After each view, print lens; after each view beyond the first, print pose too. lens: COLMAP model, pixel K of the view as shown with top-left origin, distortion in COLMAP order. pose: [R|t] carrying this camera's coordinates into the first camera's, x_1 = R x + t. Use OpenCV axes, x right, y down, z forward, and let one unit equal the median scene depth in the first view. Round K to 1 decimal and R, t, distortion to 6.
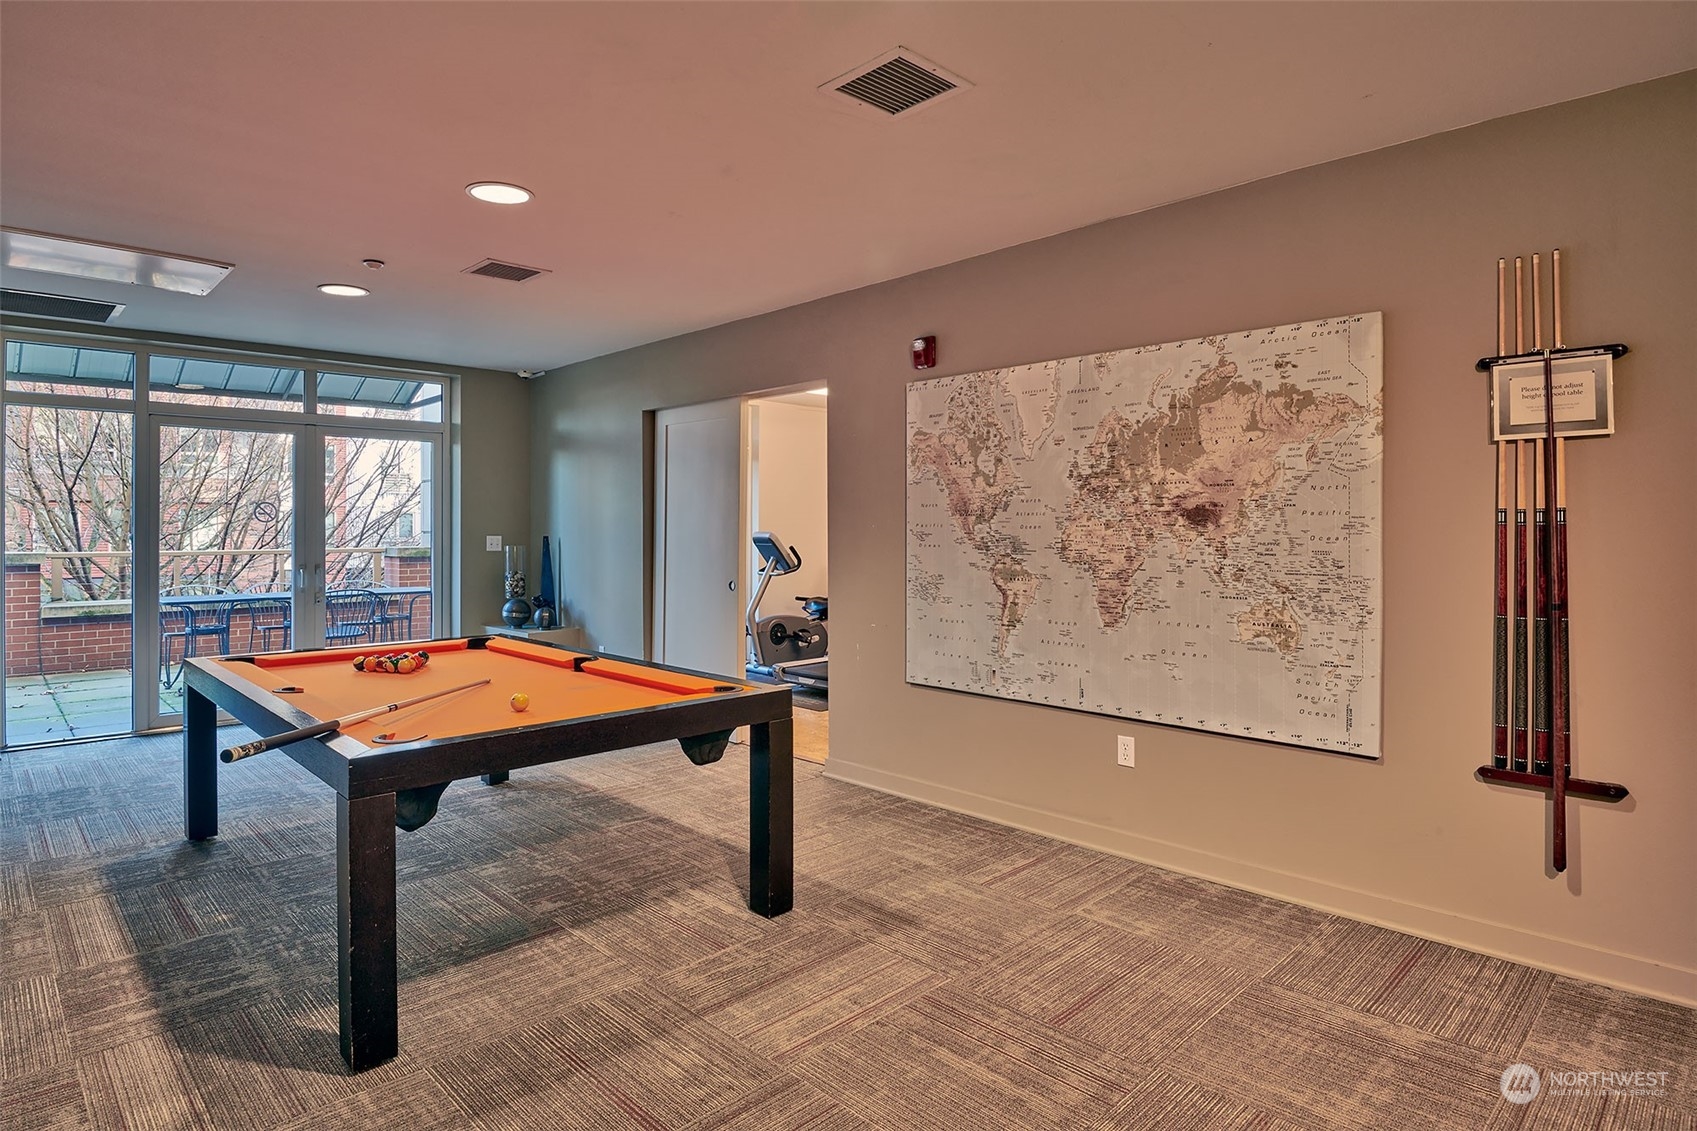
lens RADIAL K [[924.3, 0, 854.5], [0, 924.3, 523.5], [0, 0, 1]] dist [-0.015689, -0.003649]
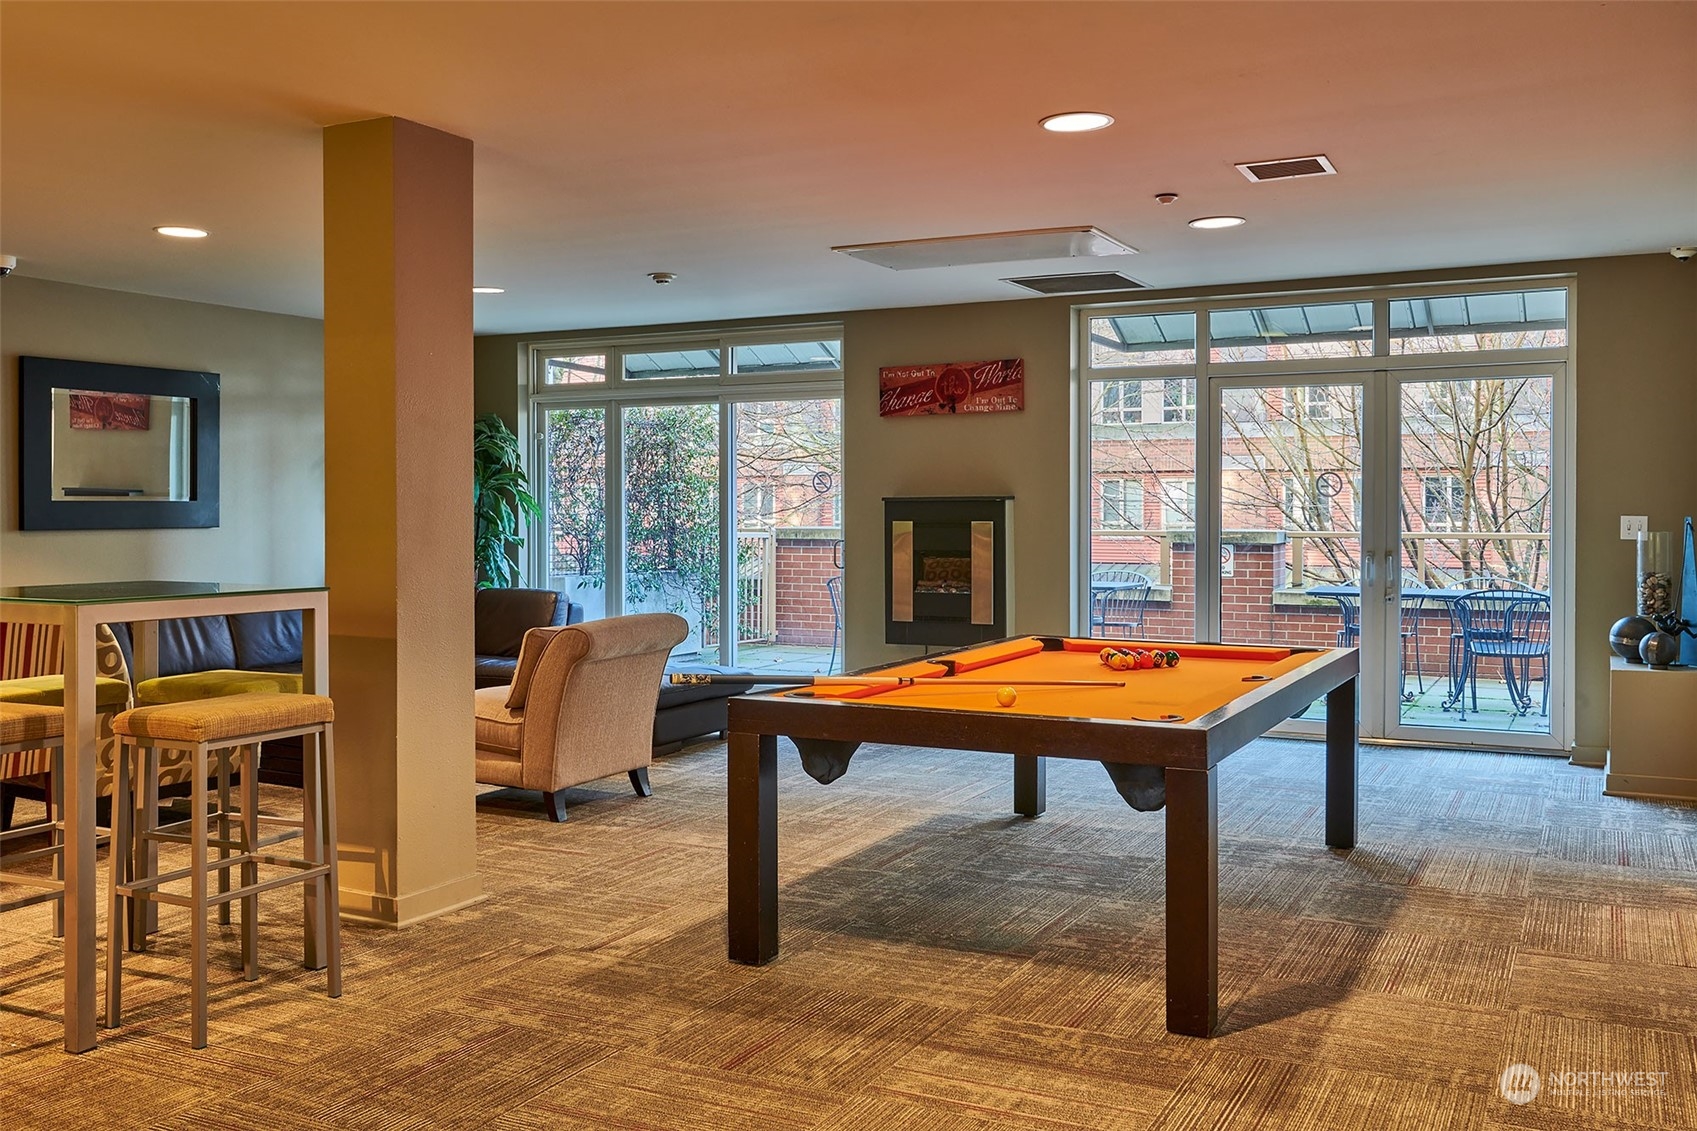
lens RADIAL K [[1494.8, 0, 856.9], [0, 1494.8, 528.7], [0, 0, 1]] dist [-0.008172, 0.008960]
pose [[0.312123, 0.016309, -0.949902, 0.686614], [0.007037, 0.999786, 0.019478, -0.003271], [0.950016, -0.012764, 0.311941, 0.273615]]
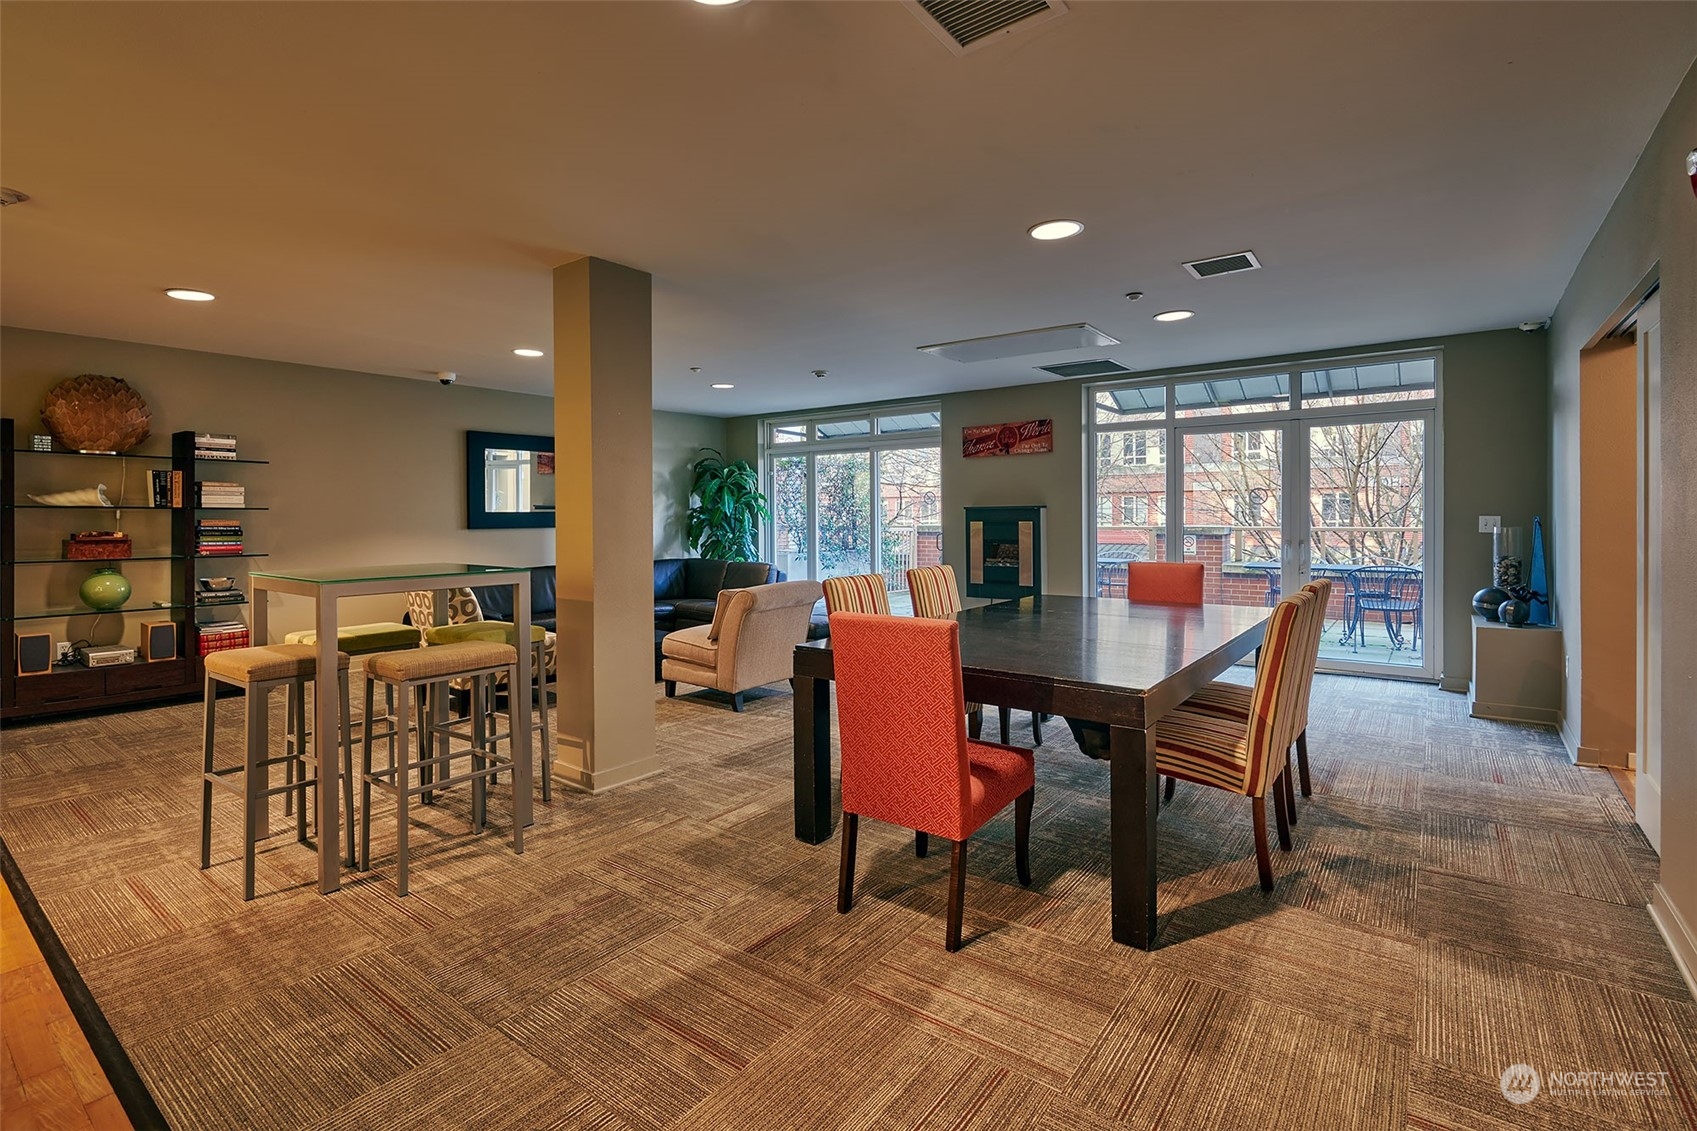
lens RADIAL K [[786.1, 0, 854.8], [0, 786.1, 523.9], [0, 0, 1]] dist [-0.003513, -0.002329]
pose [[0.145094, 0.014106, -0.989317, 0.447245], [0.013705, 0.999774, 0.016265, 0.000052], [0.989323, -0.015919, 0.144868, 0.452106]]
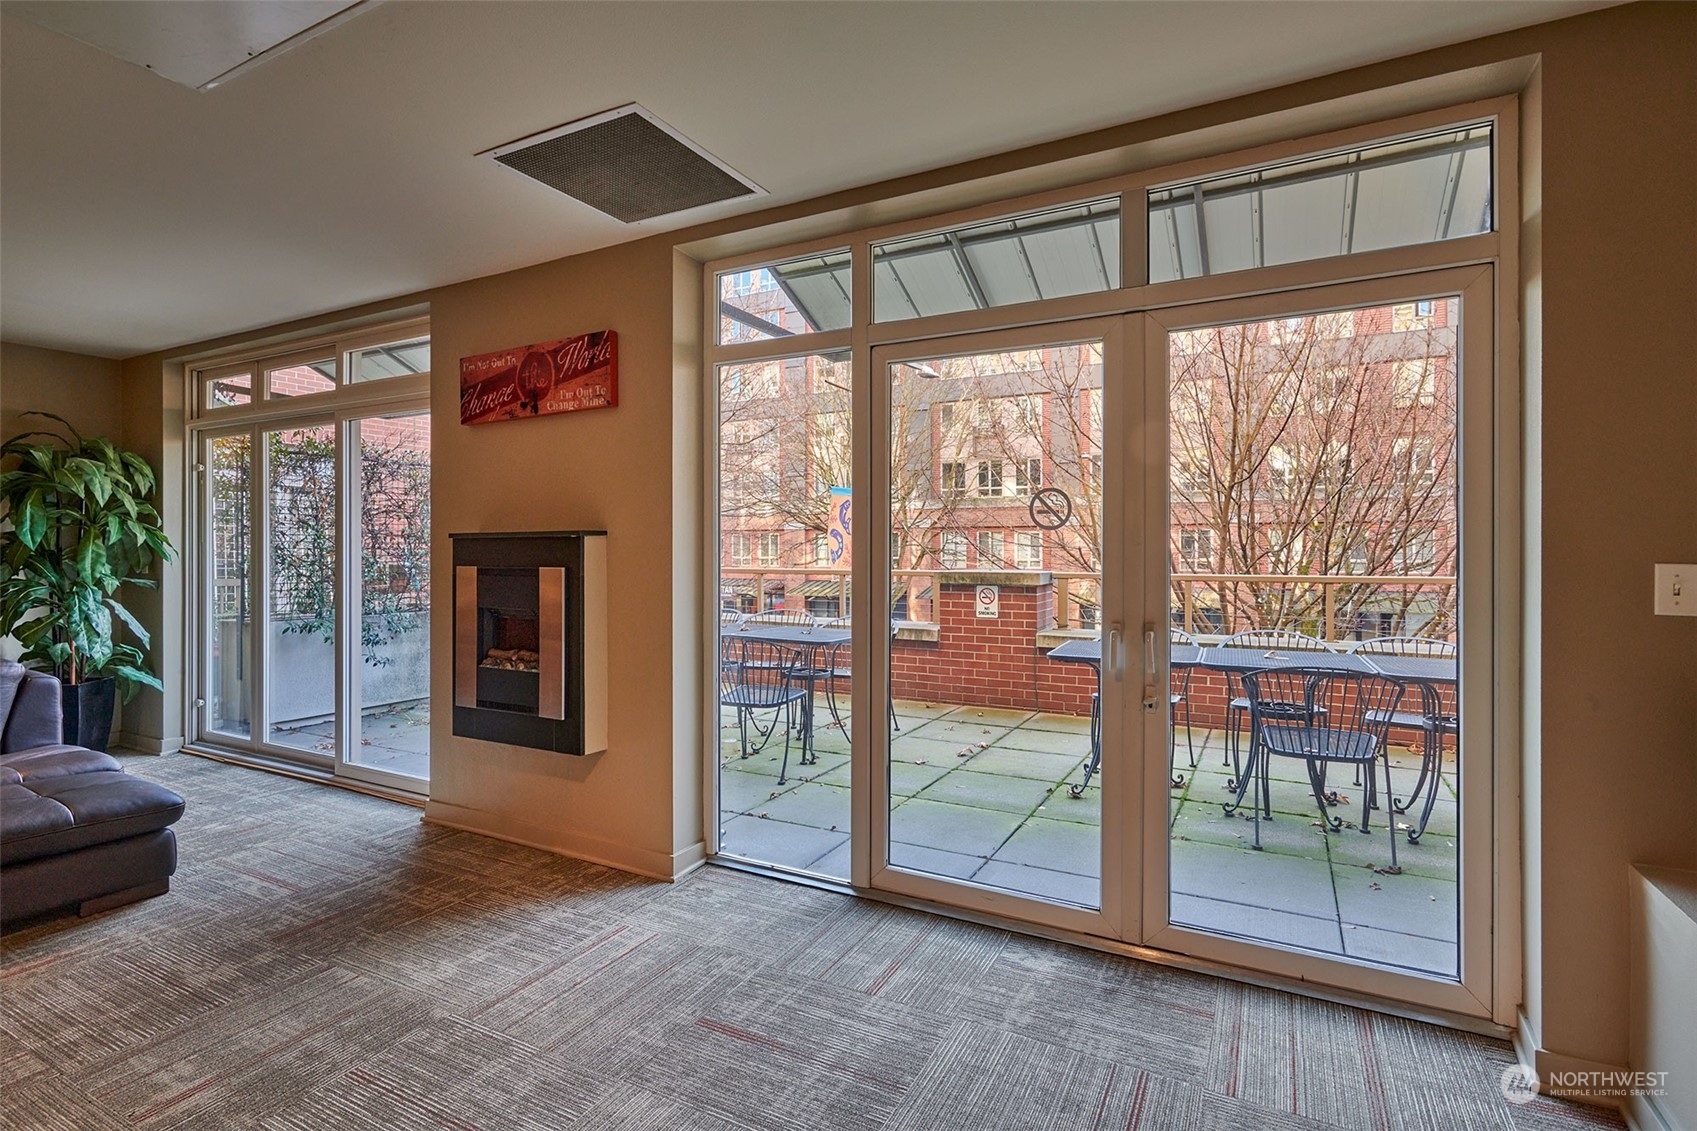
lens RADIAL K [[802.0, 0, 861.3], [0, 802.0, 553.3], [0, 0, 1]] dist [0.001357, 0.000123]
pose [[0.299508, 0.007282, -0.954066, -0.370320], [0.006357, 0.999933, 0.009627, 0.009022], [0.954073, -0.008948, 0.299441, 1.101902]]
